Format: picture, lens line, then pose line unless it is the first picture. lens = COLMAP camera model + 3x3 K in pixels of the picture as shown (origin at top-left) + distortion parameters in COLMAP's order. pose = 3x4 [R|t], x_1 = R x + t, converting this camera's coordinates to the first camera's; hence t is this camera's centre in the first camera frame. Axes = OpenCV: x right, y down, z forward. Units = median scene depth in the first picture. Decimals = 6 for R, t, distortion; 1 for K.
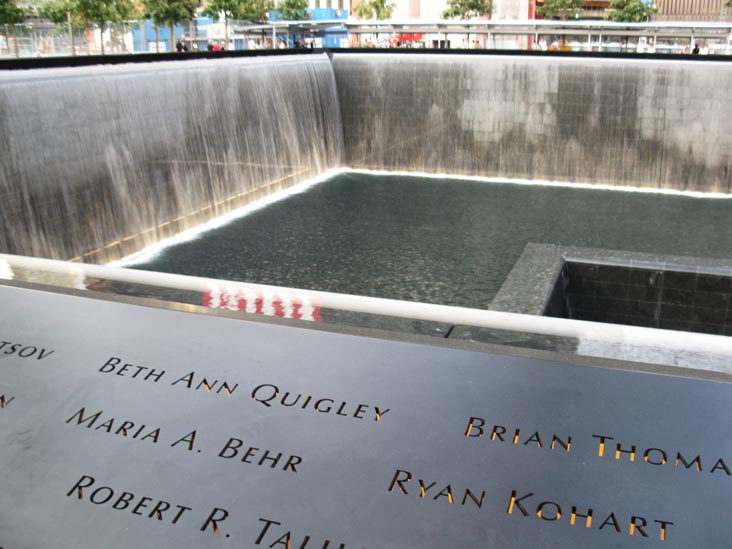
lens RADIAL K [[769.5, 0, 377.0], [0, 769.5, 272.1], [0, 0, 1]] dist [-0.200050, 0.212370]
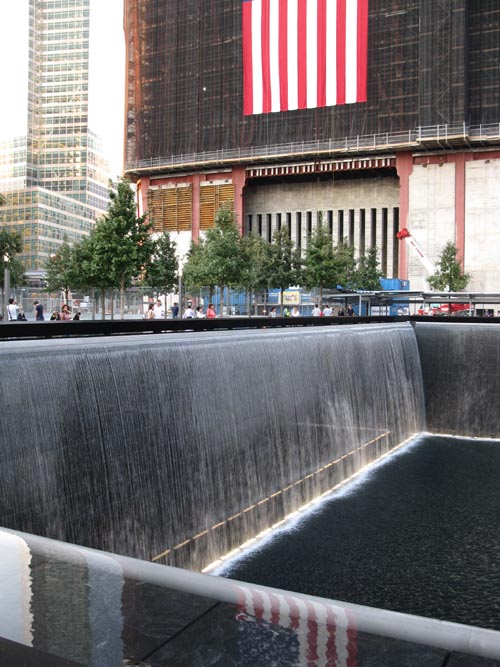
lens RADIAL K [[700.0, 0, 252.8], [0, 700.0, 347.4], [0, 0, 1]] dist [-0.204147, 0.229141]
pose [[0.990379, 0.014694, -0.137601, -0.246747], [-0.047080, 0.970809, -0.235189, -0.030839], [0.130129, 0.239405, 0.962160, 0.098497]]
